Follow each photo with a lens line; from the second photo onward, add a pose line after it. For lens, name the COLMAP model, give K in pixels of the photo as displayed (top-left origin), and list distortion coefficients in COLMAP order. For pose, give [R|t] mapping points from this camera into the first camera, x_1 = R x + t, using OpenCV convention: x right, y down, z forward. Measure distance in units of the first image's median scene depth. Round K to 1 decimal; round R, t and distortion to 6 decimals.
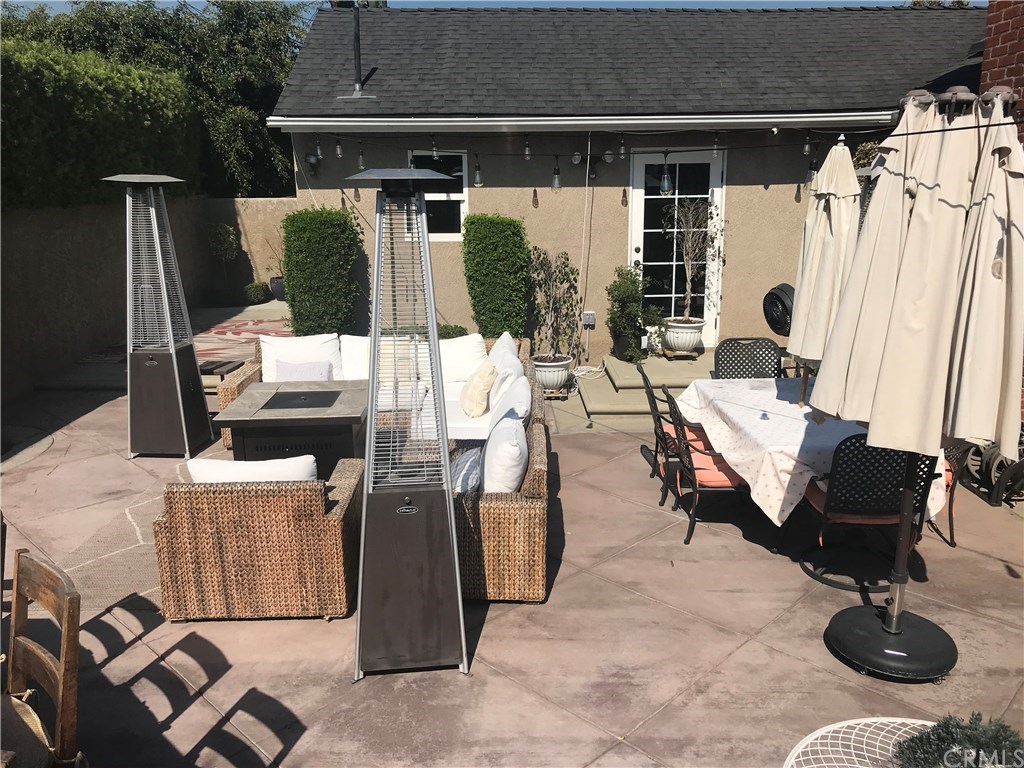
lens RADIAL K [[847.7, 0, 512.0], [0, 847.7, 384.0], [0, 0, 1]] dist [0.027800, -0.010902]
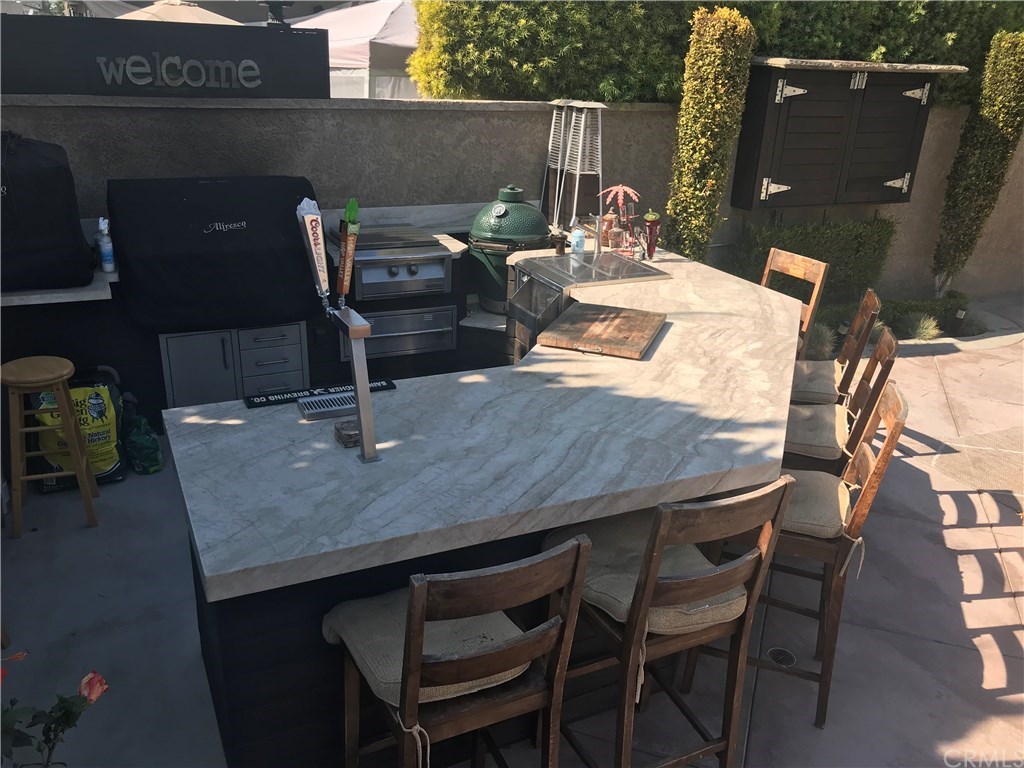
lens RADIAL K [[847.7, 0, 512.0], [0, 847.7, 384.0], [0, 0, 1]] dist [0.027800, -0.010902]
pose [[0.425886, 0.353280, -0.832955, 0.124491], [-0.257796, 0.929840, 0.262562, 0.008484], [0.867273, 0.102911, 0.487080, -0.046423]]
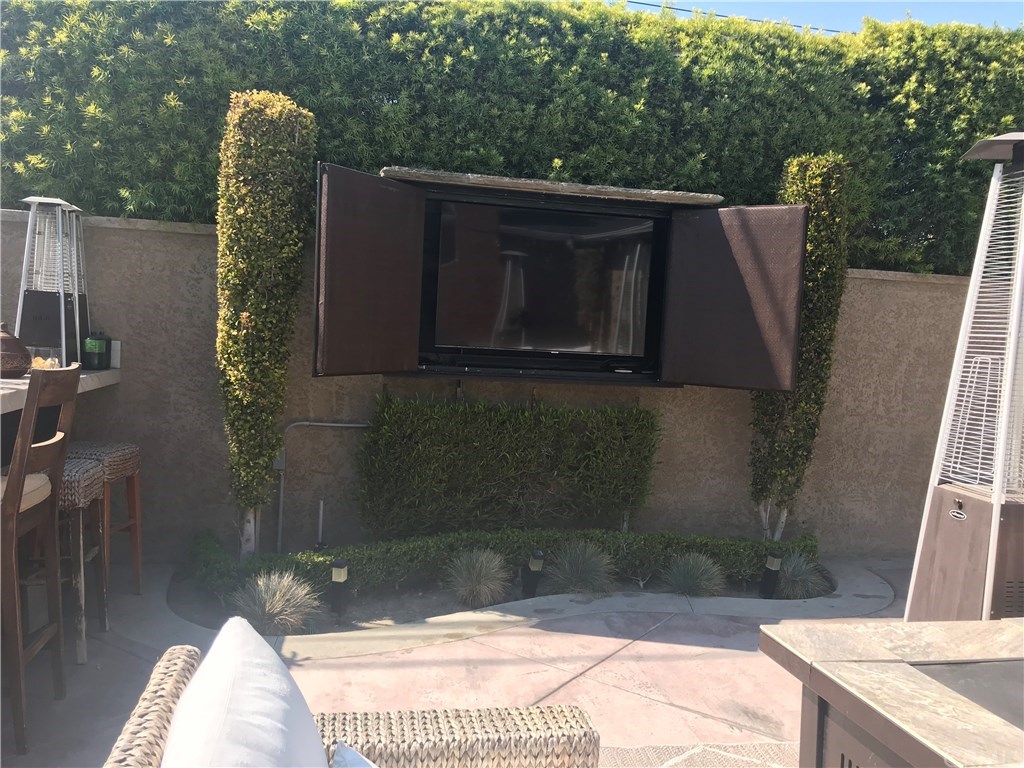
lens RADIAL K [[847.7, 0, 512.0], [0, 847.7, 384.0], [0, 0, 1]] dist [0.027800, -0.010902]
pose [[0.185340, 0.083352, -0.979133, 0.011309], [-0.287420, 0.957421, 0.027098, -0.051781], [0.939701, 0.276400, 0.201406, 0.911630]]
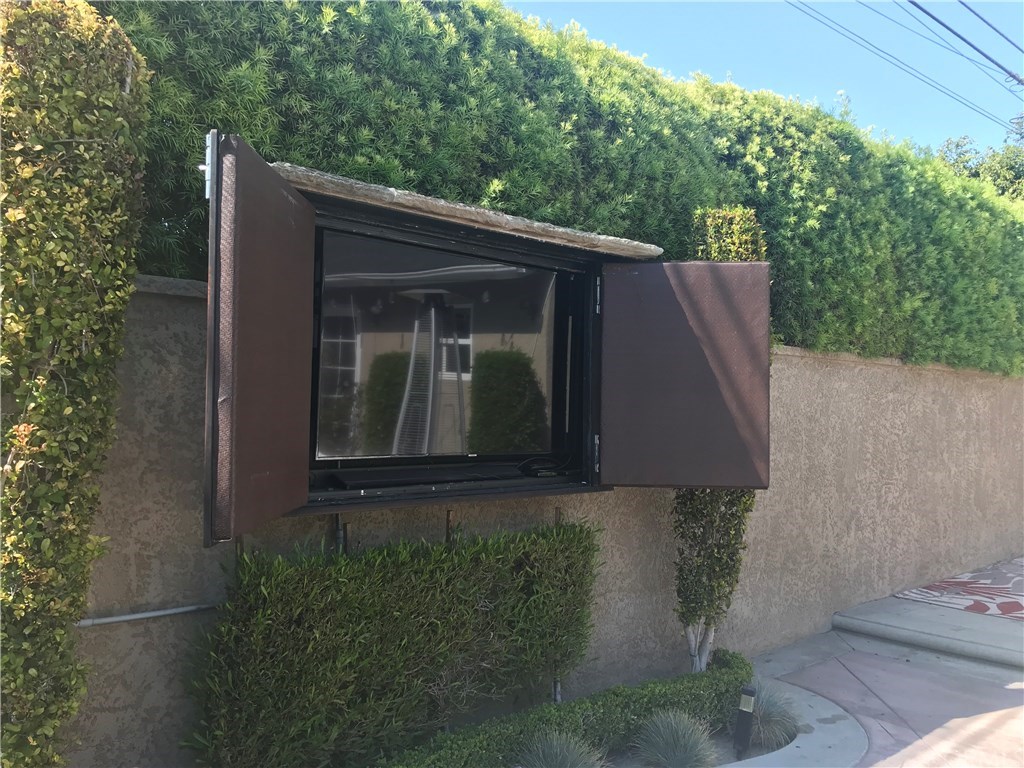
lens RADIAL K [[847.7, 0, 512.0], [0, 847.7, 384.0], [0, 0, 1]] dist [0.027800, -0.010902]
pose [[0.656313, -0.011264, -0.754405, -0.439538], [-0.196959, 0.962660, -0.185723, -0.006859], [0.728327, 0.270479, 0.629587, 0.709372]]
